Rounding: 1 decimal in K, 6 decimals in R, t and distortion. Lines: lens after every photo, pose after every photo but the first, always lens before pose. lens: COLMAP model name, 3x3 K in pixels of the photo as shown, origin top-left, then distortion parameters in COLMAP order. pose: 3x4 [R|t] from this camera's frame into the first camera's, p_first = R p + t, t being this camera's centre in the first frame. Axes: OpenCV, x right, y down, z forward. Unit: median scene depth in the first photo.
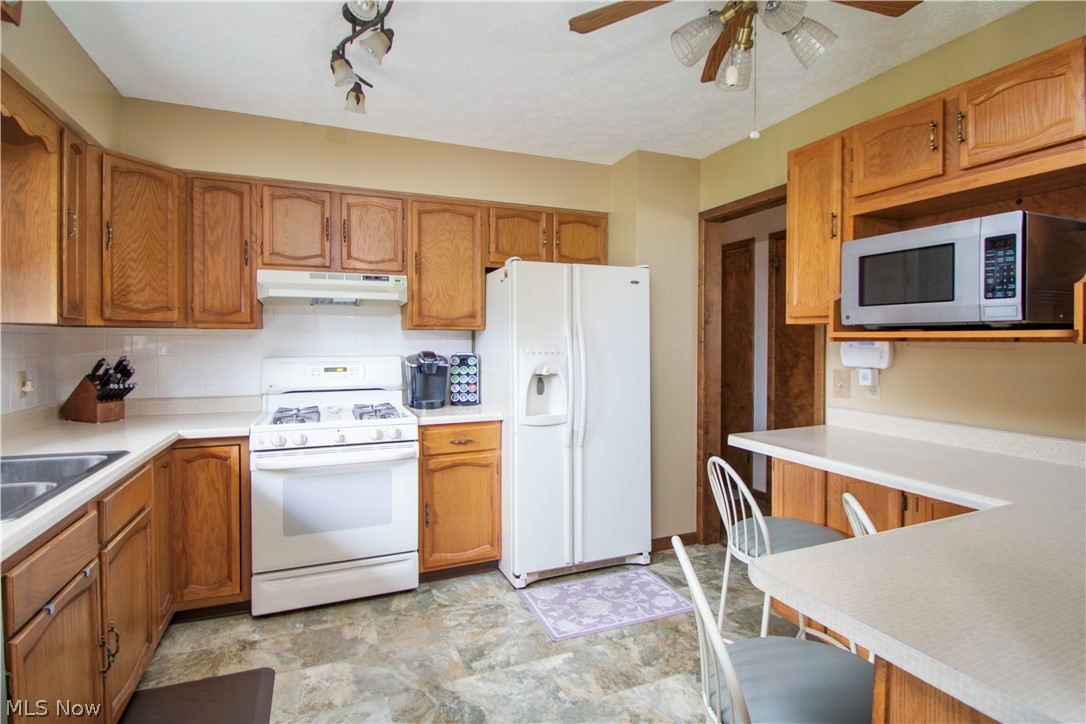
lens RADIAL K [[542.1, 0, 543.2], [0, 542.1, 354.6], [0, 0, 1]] dist [-0.004118, -0.000132]
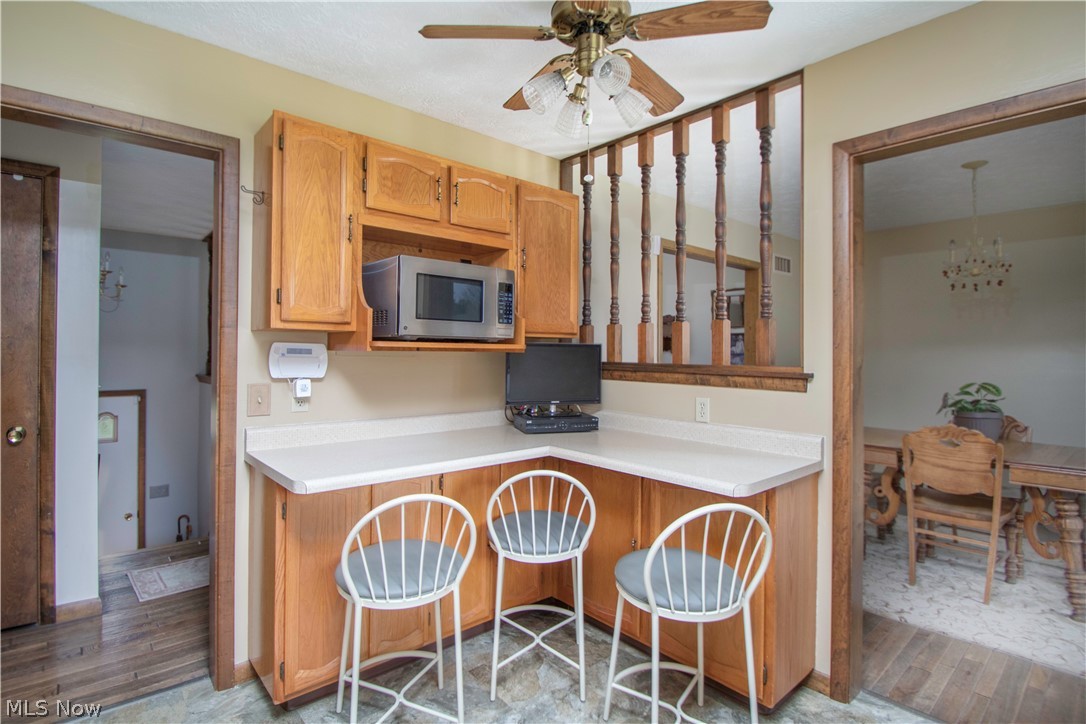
lens RADIAL K [[542.1, 0, 545.4], [0, 542.1, 355.9], [0, 0, 1]] dist [-0.004118, -0.000132]
pose [[-0.330397, -0.014223, 0.943735, -0.492422], [0.016102, 0.999656, 0.020703, -0.031385], [-0.943705, 0.022036, -0.330054, 1.048414]]
